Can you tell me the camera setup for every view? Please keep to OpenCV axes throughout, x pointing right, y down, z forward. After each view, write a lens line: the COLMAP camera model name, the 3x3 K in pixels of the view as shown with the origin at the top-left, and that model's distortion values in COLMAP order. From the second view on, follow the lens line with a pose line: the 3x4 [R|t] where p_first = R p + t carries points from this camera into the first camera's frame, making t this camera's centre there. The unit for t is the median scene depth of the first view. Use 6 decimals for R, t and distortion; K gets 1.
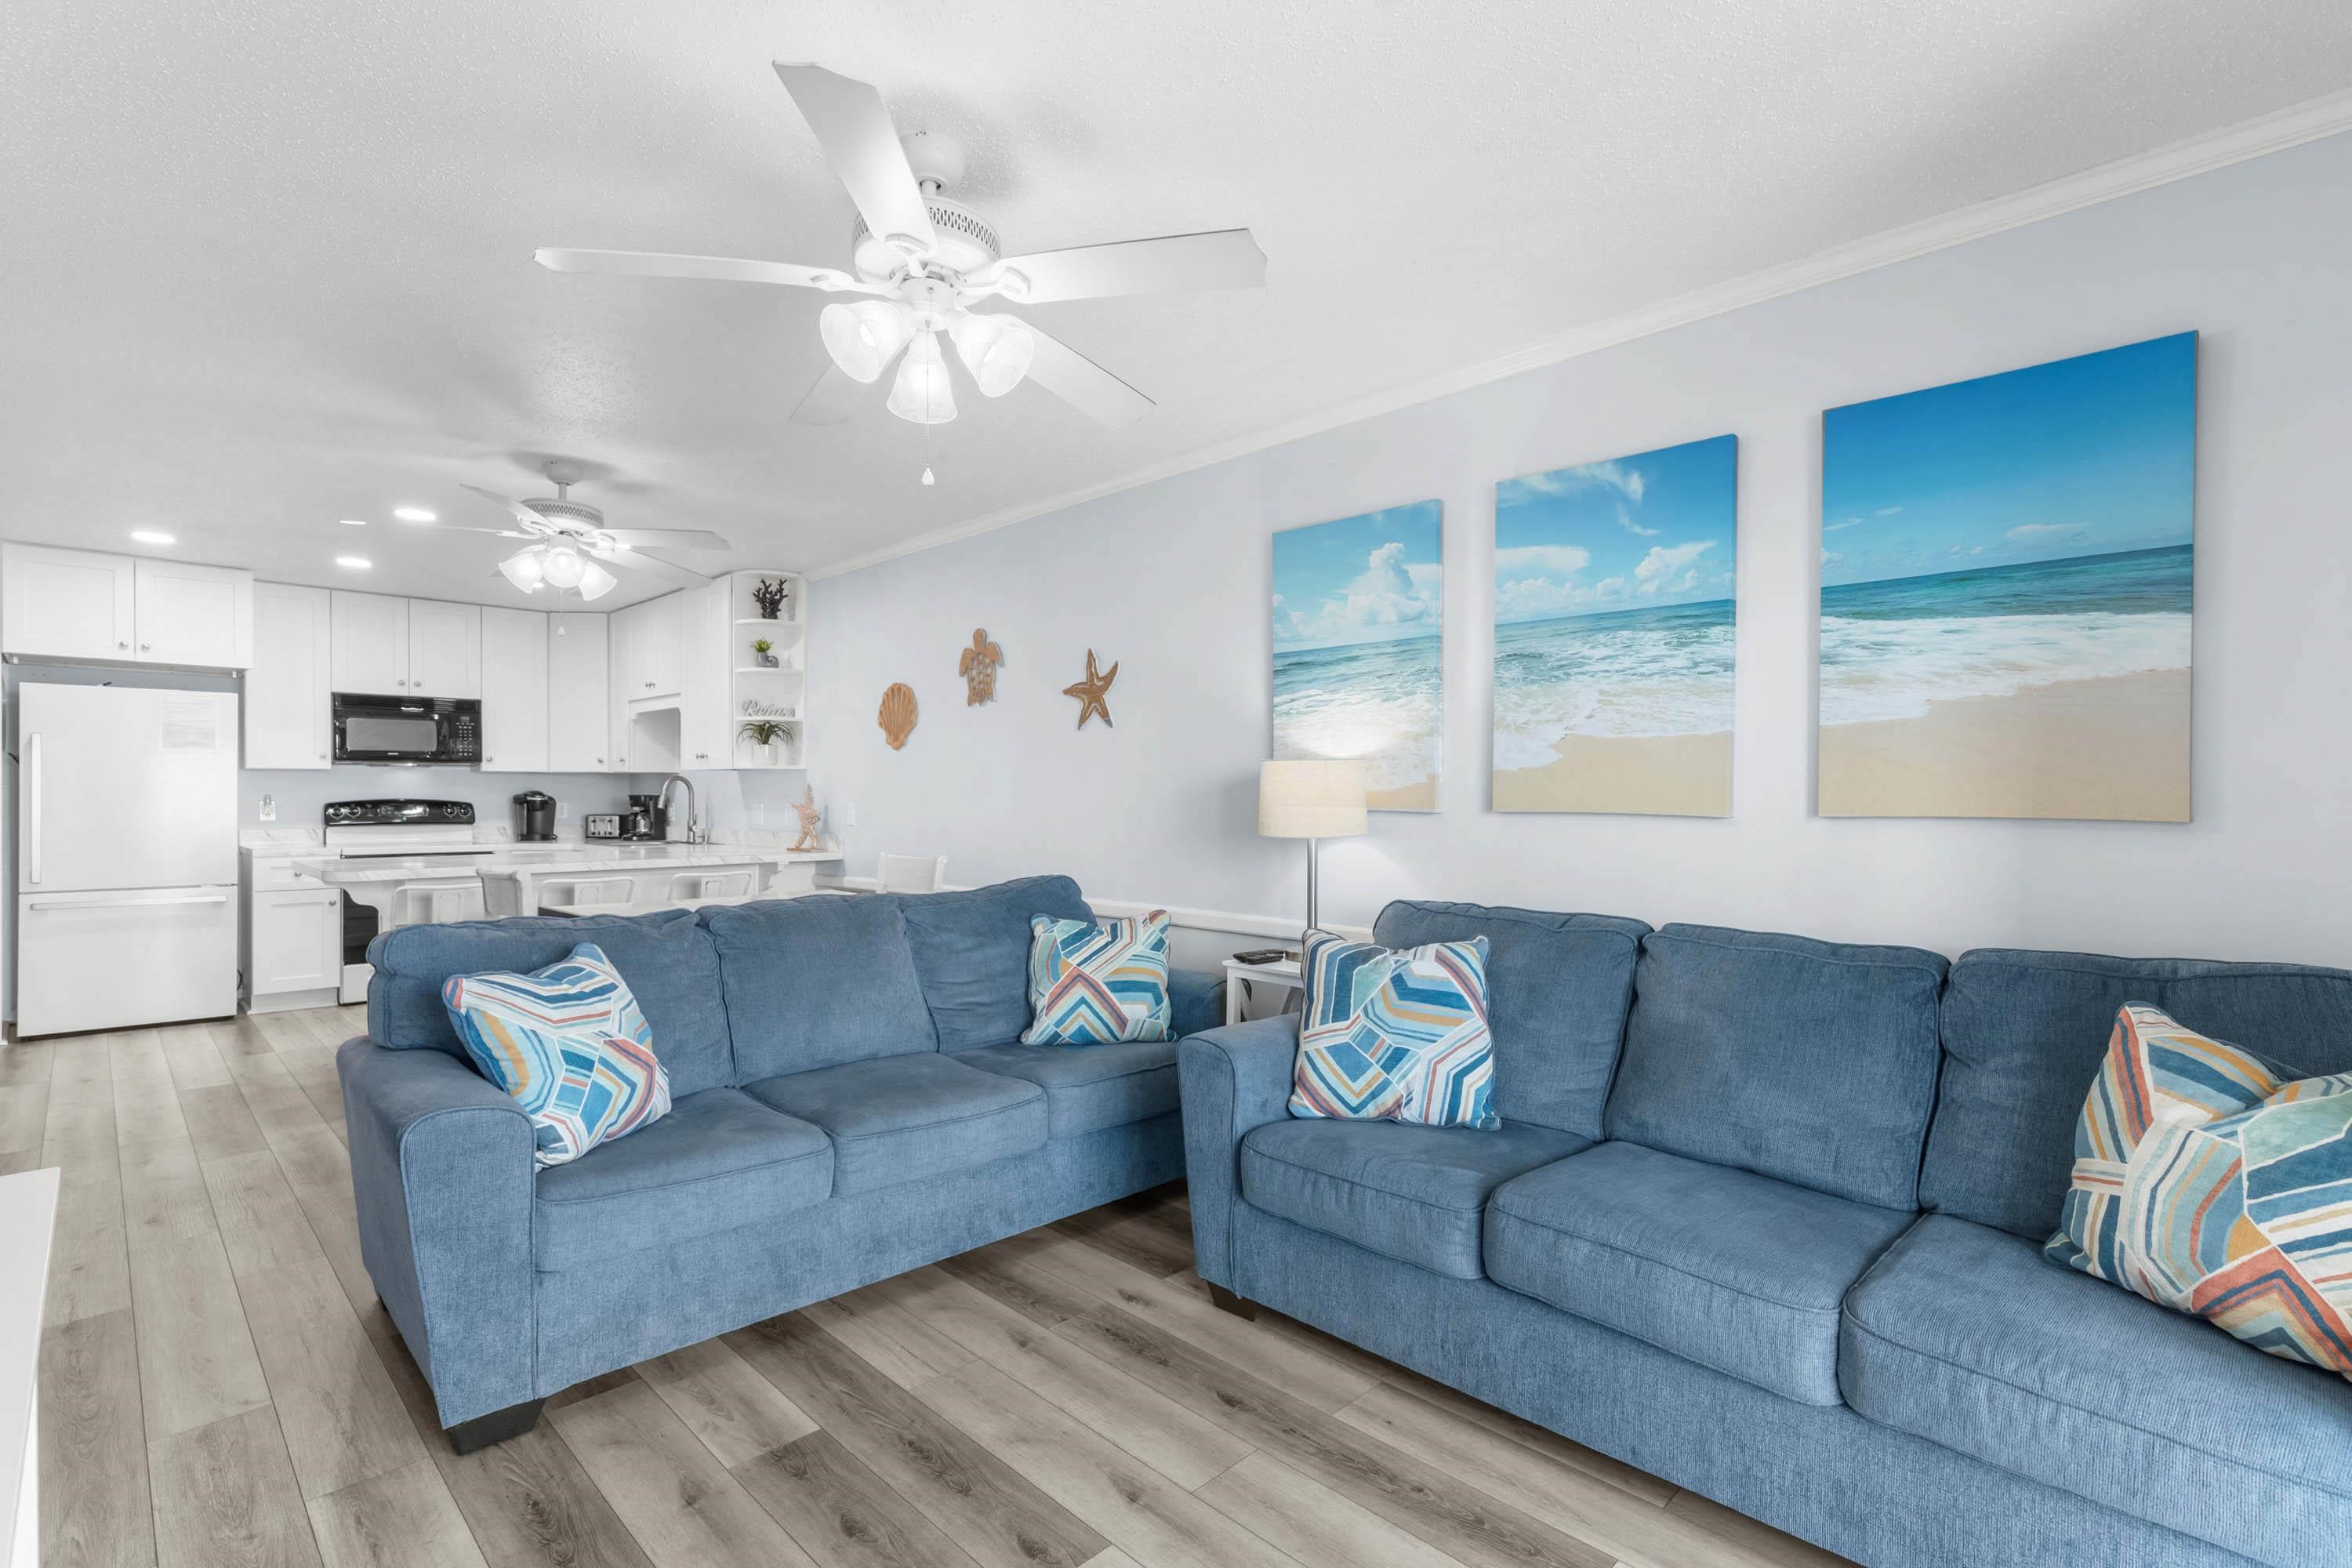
lens RADIAL K [[1080.7, 0, 1208.3], [0, 1080.7, 806.0], [0, 0, 1]] dist [0.008522, -0.001941]
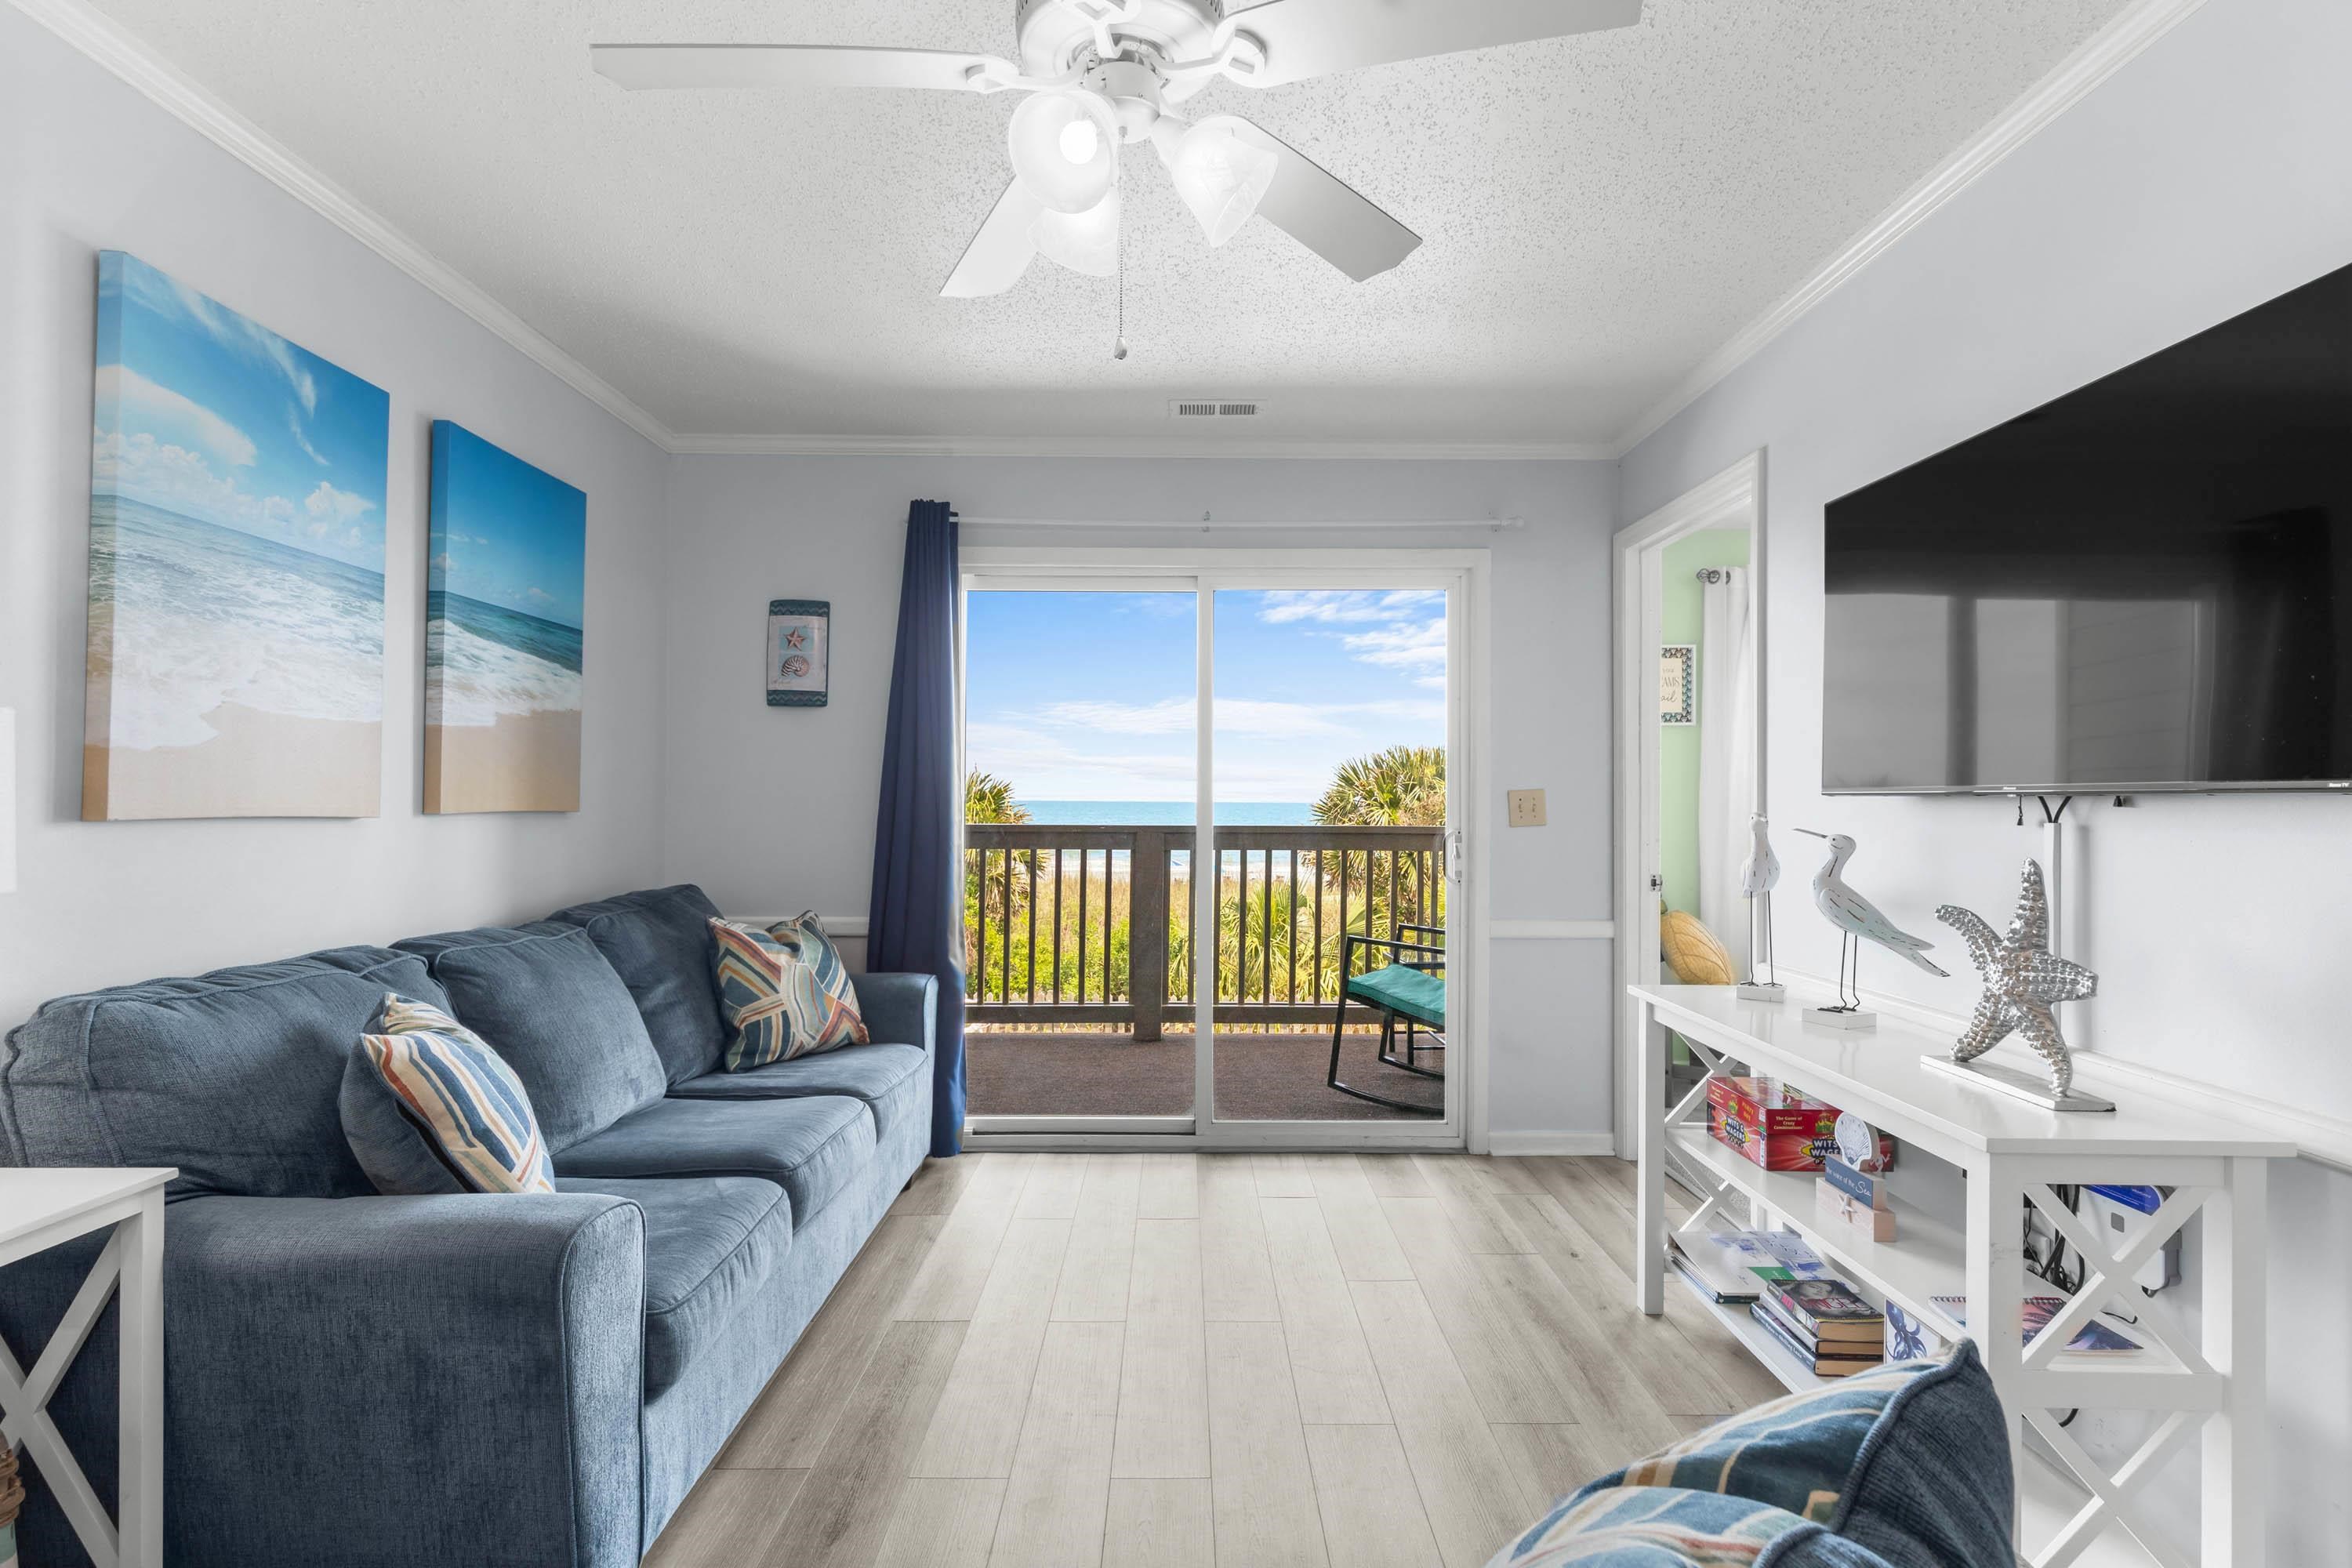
lens RADIAL K [[1129.6, 0, 1192.5], [0, 1129.6, 785.6], [0, 0, 1]] dist [-0.001574, 0.002400]
pose [[-0.700821, 0.000566, 0.713337, -0.632339], [-0.000872, 0.999998, -0.001651, -0.014534], [-0.713337, -0.001780, -0.700819, 1.135213]]
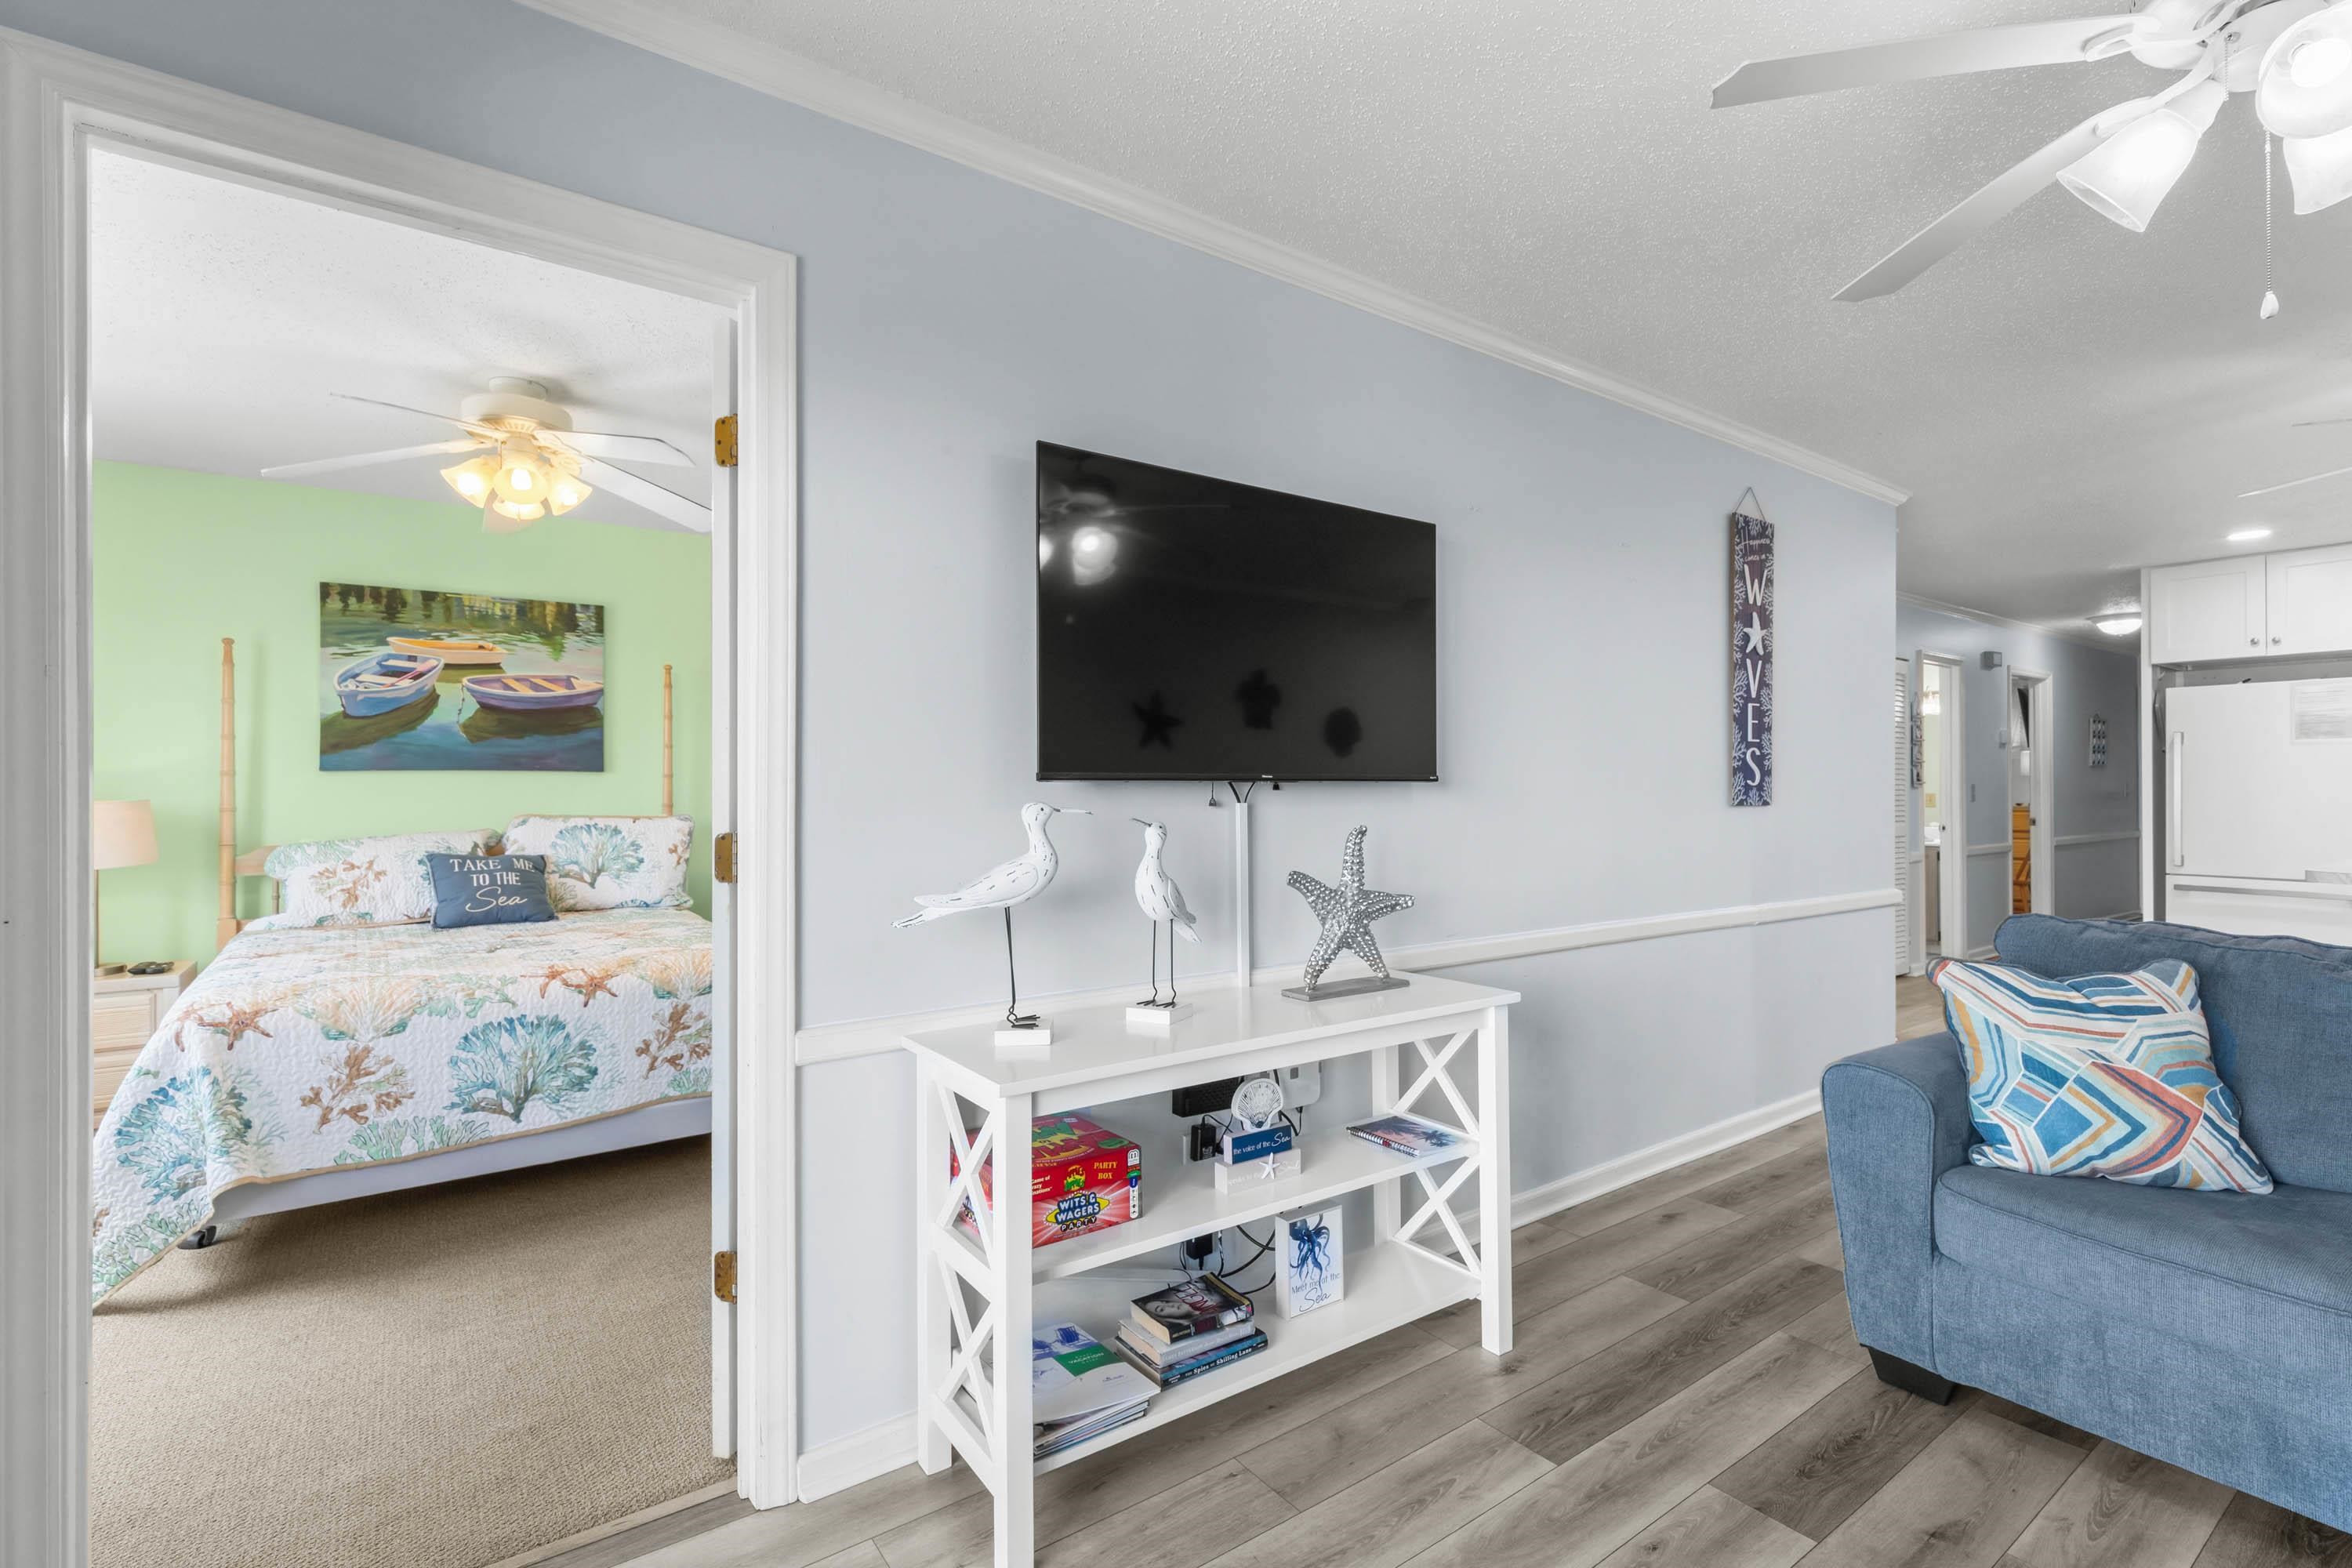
lens RADIAL K [[1080.7, 0, 1168.2], [0, 1080.7, 775.6], [0, 0, 1]] dist [0.008522, -0.001941]
pose [[-0.174207, -0.010219, -0.984656, 0.395096], [-0.008800, 0.999922, -0.008820, -0.005559], [0.984670, 0.007128, -0.174283, 0.338763]]
